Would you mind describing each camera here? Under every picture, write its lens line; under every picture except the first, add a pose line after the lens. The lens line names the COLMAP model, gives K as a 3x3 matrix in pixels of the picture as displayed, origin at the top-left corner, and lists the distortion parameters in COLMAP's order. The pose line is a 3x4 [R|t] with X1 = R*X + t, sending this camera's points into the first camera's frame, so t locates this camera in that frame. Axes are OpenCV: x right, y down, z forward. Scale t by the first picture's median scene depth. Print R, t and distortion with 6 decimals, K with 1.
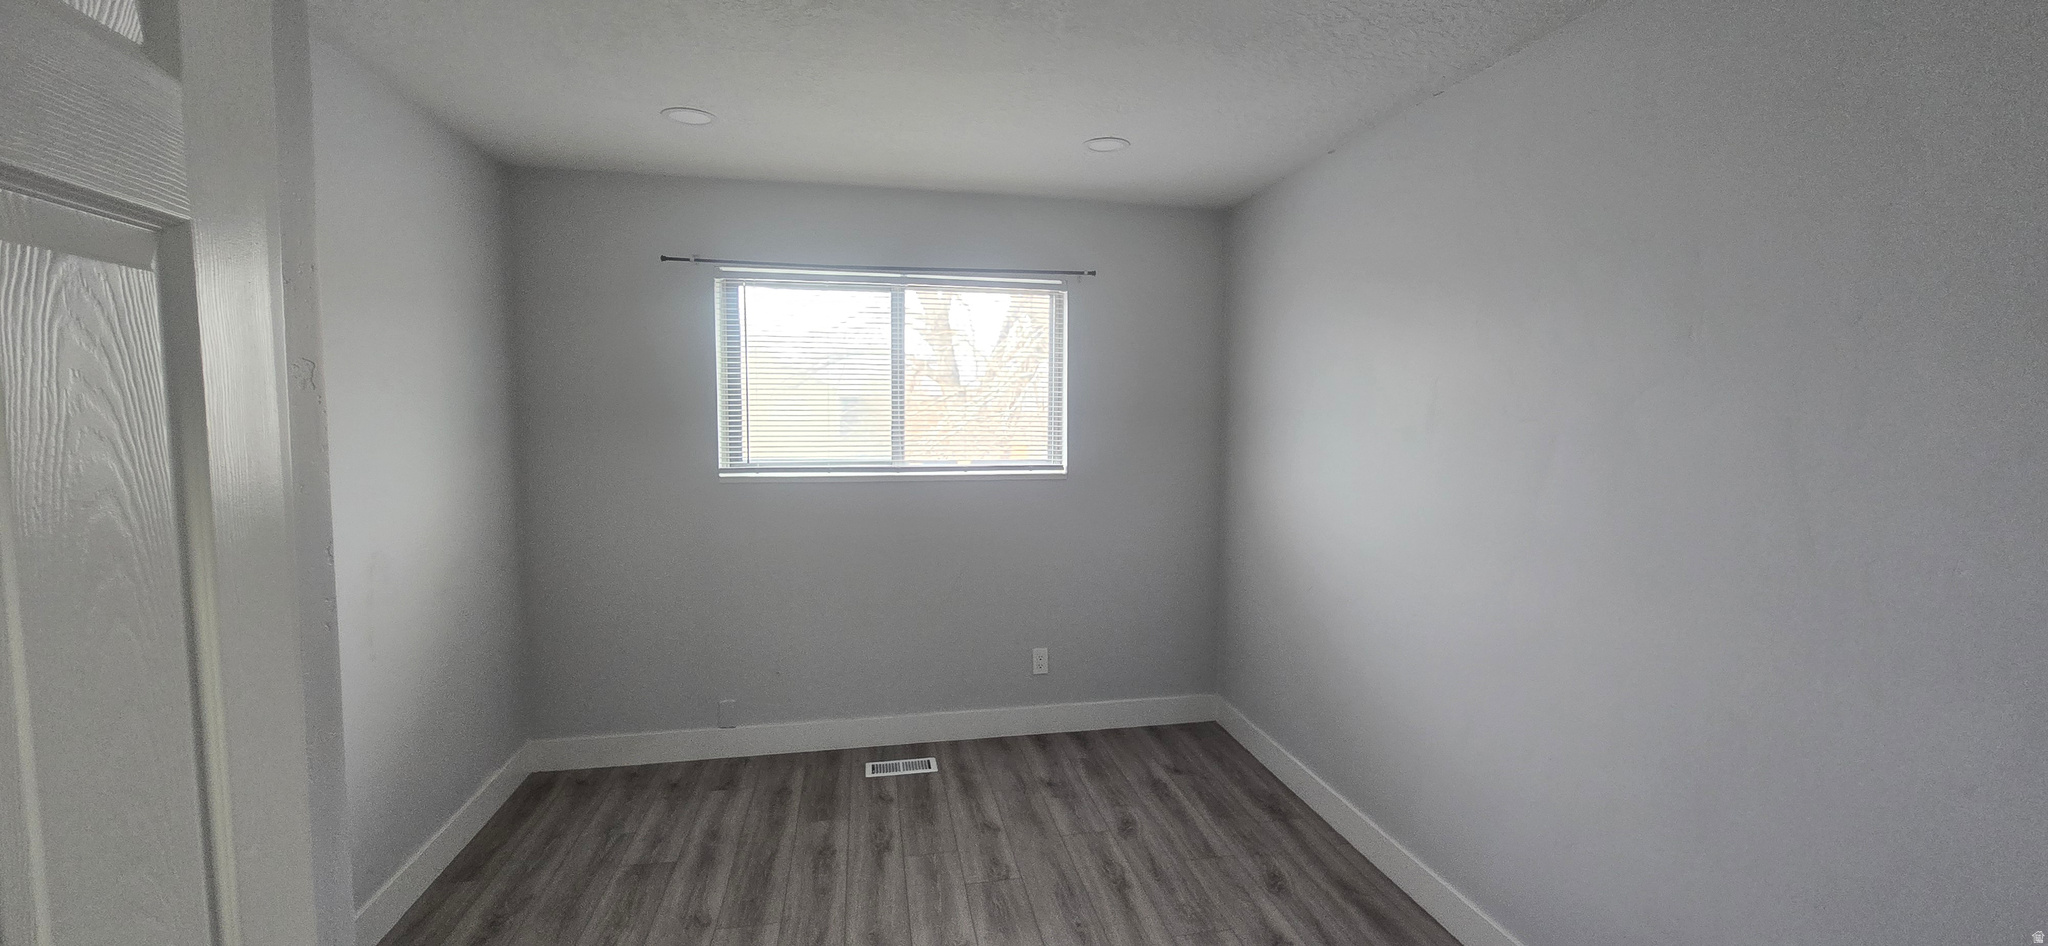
lens RADIAL K [[845.4, 0, 1028.3], [0, 845.4, 477.9], [0, 0, 1]] dist [0.000436, -0.000054]
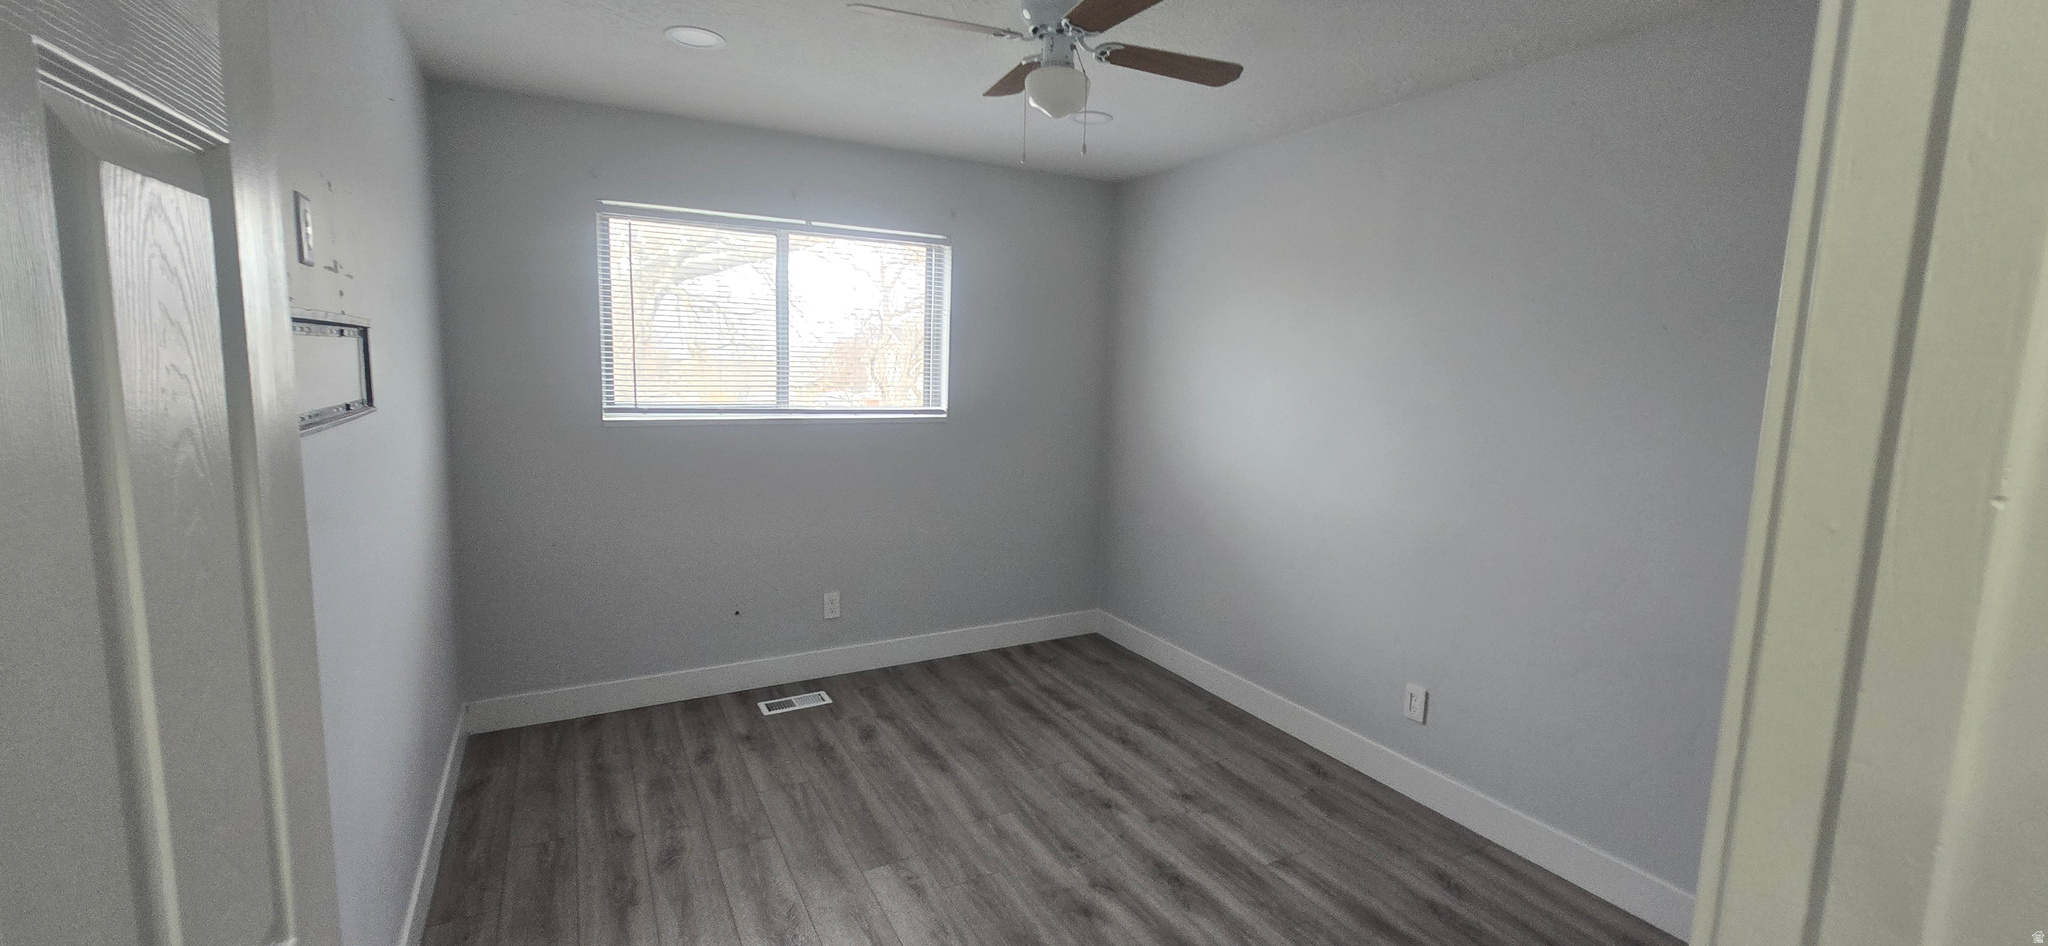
lens RADIAL K [[845.4, 0, 1018.7], [0, 845.4, 464.2], [0, 0, 1]] dist [0.000436, -0.000054]
pose [[0.956513, -0.017220, 0.291180, -0.184913], [0.002850, 0.998760, 0.049704, 0.001342], [-0.291674, -0.046712, 0.955376, -0.049324]]
